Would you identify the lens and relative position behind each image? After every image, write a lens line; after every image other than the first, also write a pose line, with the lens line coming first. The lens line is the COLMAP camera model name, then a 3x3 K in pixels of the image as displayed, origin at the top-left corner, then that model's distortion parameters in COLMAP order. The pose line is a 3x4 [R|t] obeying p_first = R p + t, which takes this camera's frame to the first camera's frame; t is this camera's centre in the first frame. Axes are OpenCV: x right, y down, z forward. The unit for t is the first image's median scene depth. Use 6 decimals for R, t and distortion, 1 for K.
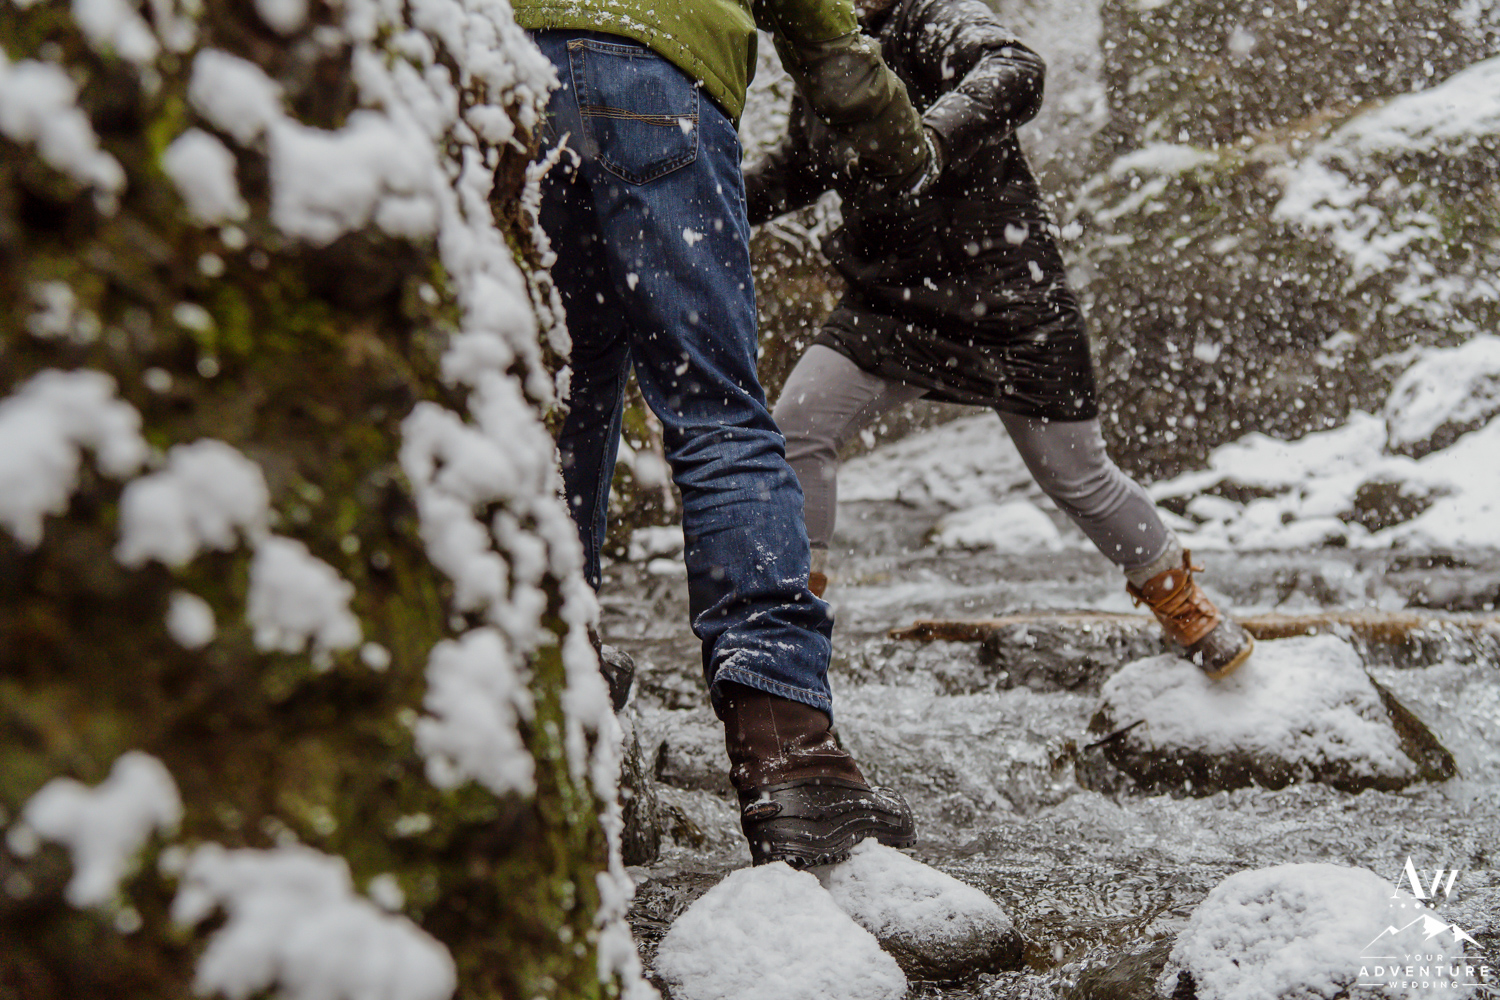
lens RADIAL K [[2216.8, 0, 886.2], [0, 2216.8, 361.3], [0, 0, 1]] dist [0.010611, -0.007823]
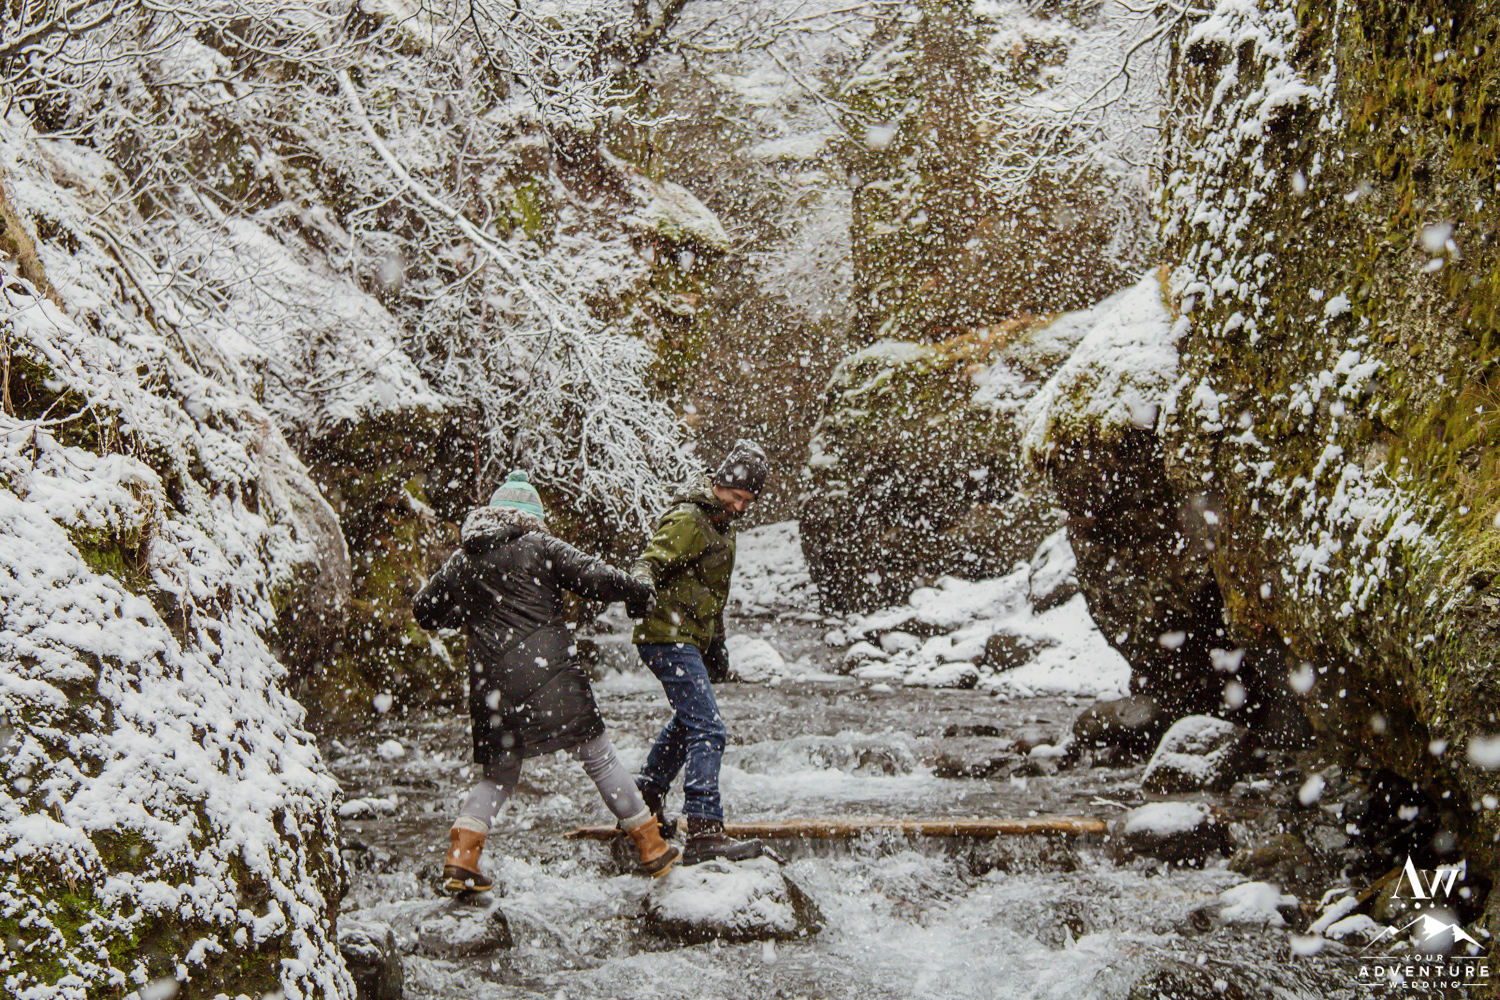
lens RADIAL K [[1907.5, 0, 746.1], [0, 1907.5, 418.2], [0, 0, 1]] dist [0.000722, -0.014767]
pose [[0.999962, -0.001167, 0.008665, 0.040842], [0.001230, 0.999973, -0.007302, -0.061670], [-0.008656, 0.007312, 0.999936, -0.169797]]
